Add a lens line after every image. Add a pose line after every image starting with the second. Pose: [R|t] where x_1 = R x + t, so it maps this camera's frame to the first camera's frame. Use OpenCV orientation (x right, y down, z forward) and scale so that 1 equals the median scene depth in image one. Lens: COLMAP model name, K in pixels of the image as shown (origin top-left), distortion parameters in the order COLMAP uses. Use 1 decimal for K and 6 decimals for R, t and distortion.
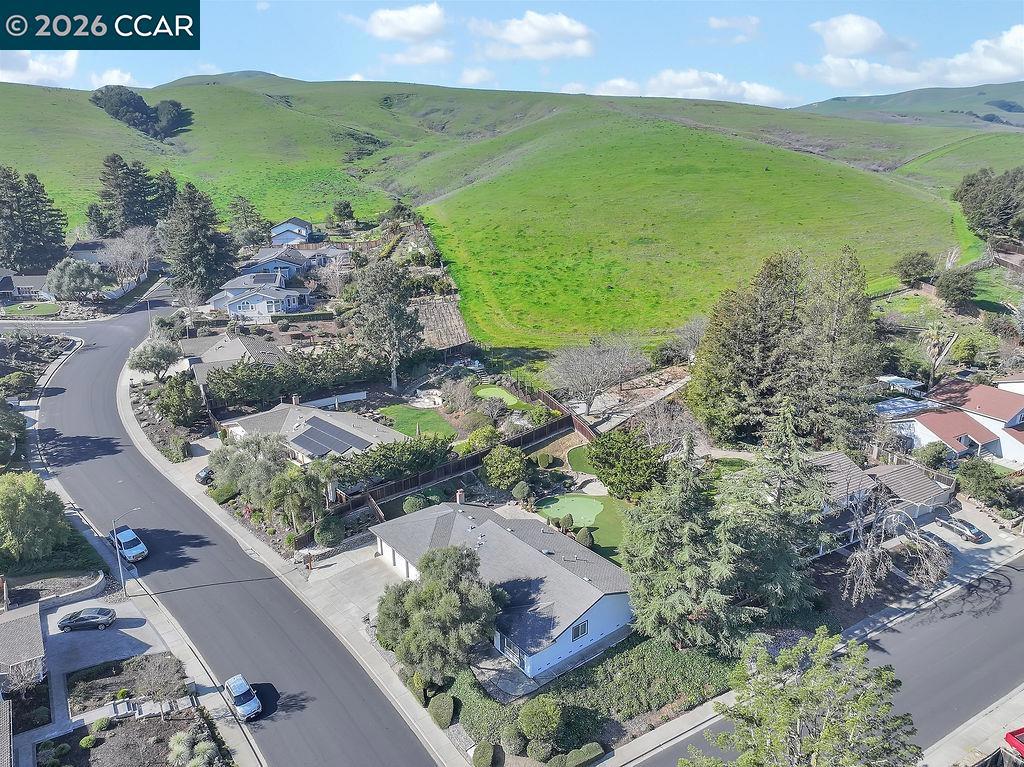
lens RADIAL K [[732.5, 0, 517.1], [0, 732.5, 382.8], [0, 0, 1]] dist [0.000874, 0.012196]
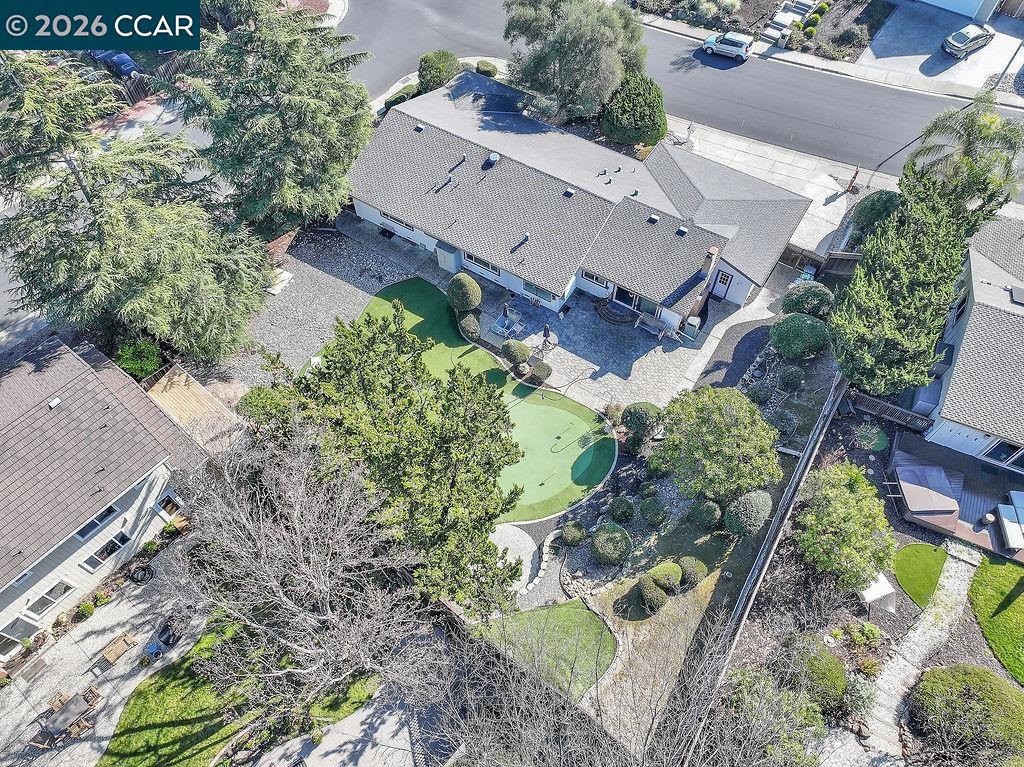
lens RADIAL K [[732.5, 0, 513.4], [0, 732.5, 383.7], [0, 0, 1]] dist [0.000874, 0.012196]
pose [[-0.943516, 0.285856, -0.167522, 0.212301], [-0.090072, 0.265272, 0.959957, -0.390926], [0.318848, 0.920824, -0.224541, 1.489581]]
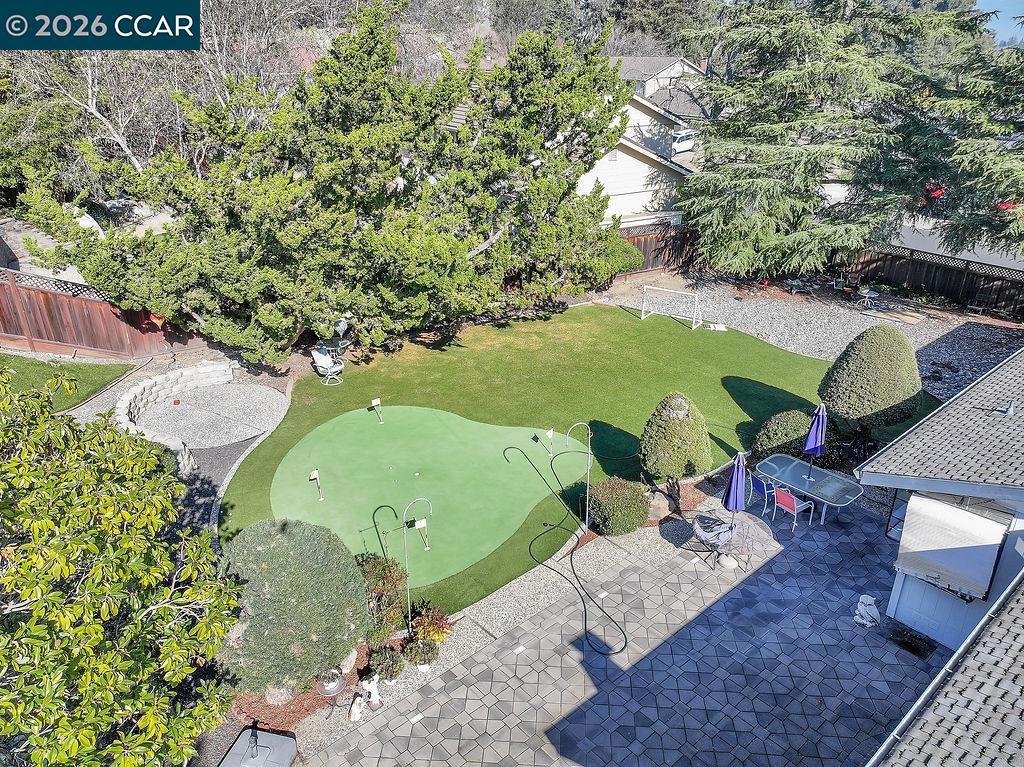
lens RADIAL K [[732.5, 0, 512.6], [0, 732.5, 382.3], [0, 0, 1]] dist [0.000874, 0.012196]
pose [[-0.056115, -0.409422, 0.910618, -0.119042], [0.309446, 0.860012, 0.405738, 0.117107], [-0.949260, 0.304555, 0.078434, 1.336978]]
